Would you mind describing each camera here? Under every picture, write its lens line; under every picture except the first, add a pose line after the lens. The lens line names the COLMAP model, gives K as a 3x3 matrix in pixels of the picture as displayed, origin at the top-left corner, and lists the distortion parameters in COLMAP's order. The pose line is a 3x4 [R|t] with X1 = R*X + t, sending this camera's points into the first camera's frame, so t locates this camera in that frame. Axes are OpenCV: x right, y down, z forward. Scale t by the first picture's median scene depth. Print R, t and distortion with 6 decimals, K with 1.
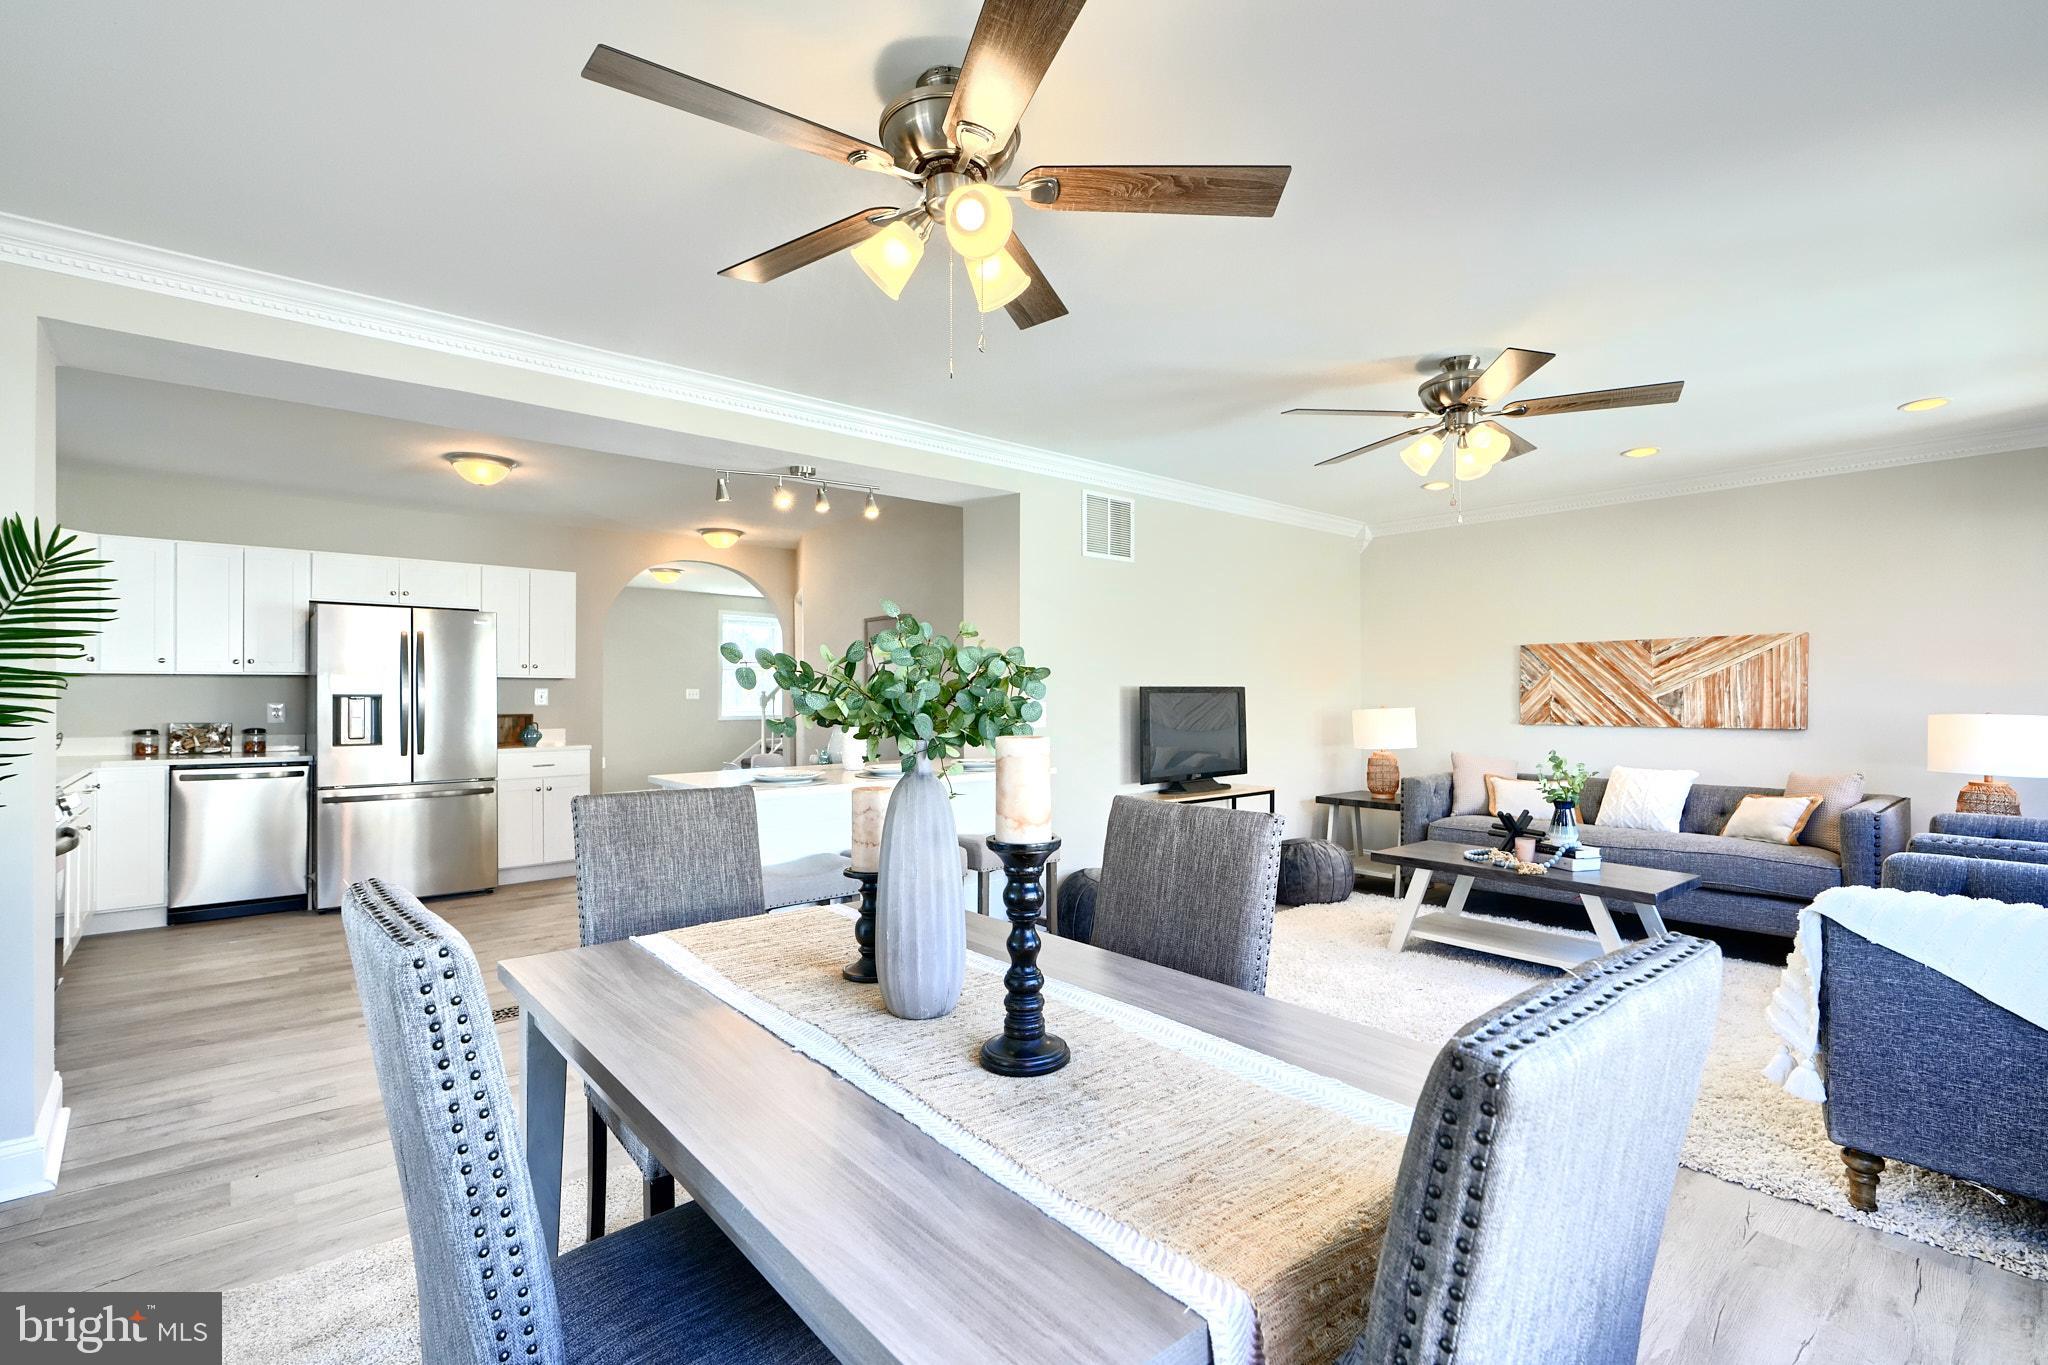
lens RADIAL K [[935.1, 0, 1017.6], [0, 935.1, 691.2], [0, 0, 1]] dist [0.000639, 0.000912]
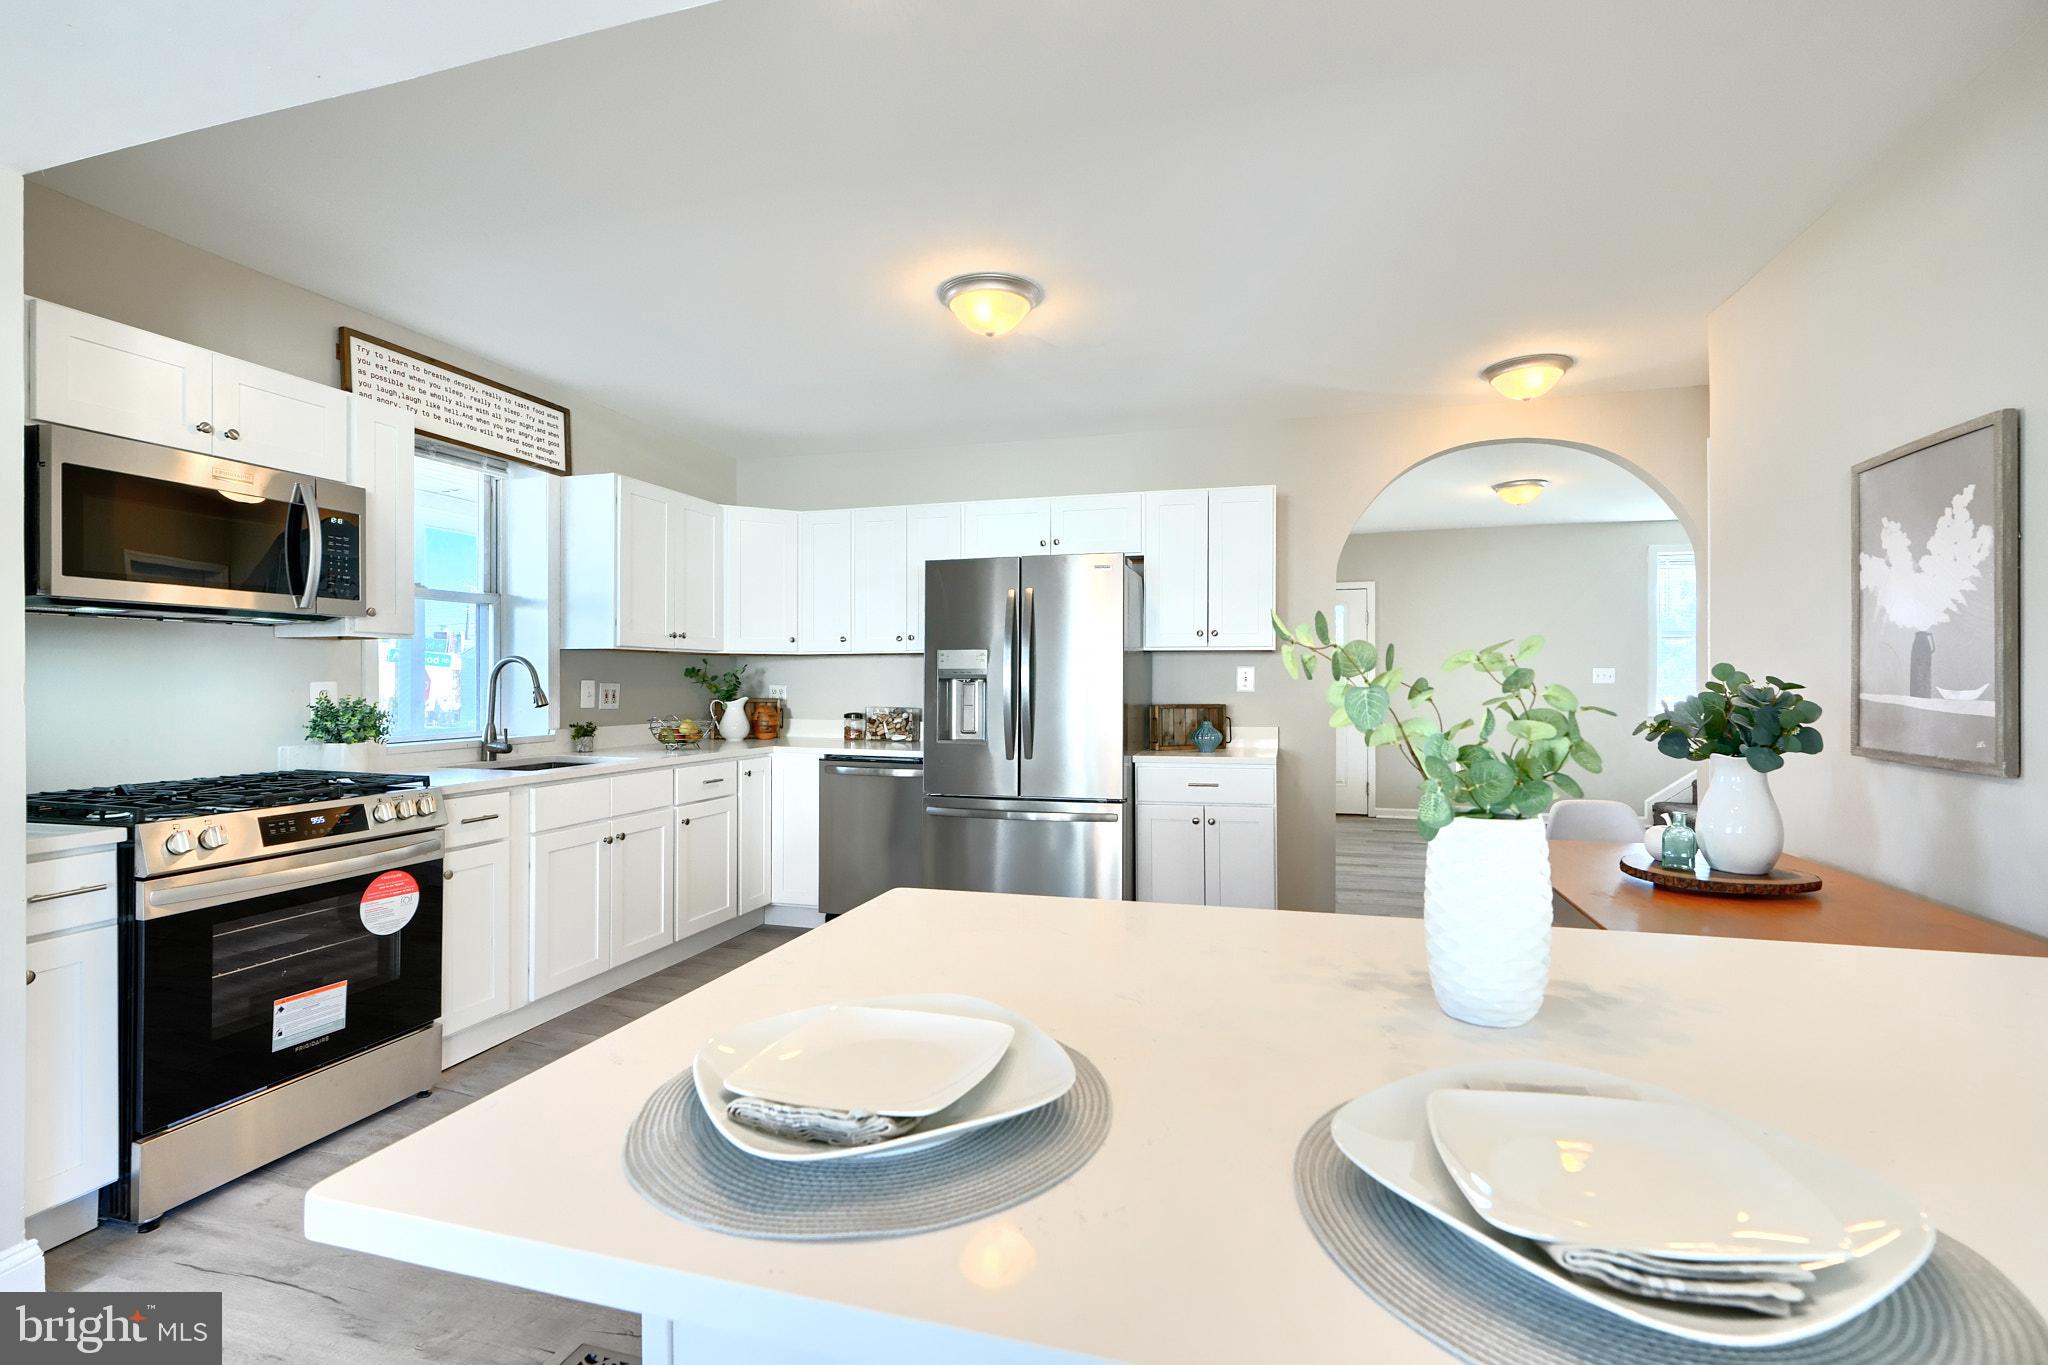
lens RADIAL K [[935.1, 0, 1032.2], [0, 935.1, 677.2], [0, 0, 1]] dist [0.000639, 0.000912]
pose [[0.549526, -0.002021, -0.835474, -0.040121], [0.003325, 0.999994, -0.000233, 0.005689], [0.835470, -0.002650, 0.549529, 0.665652]]
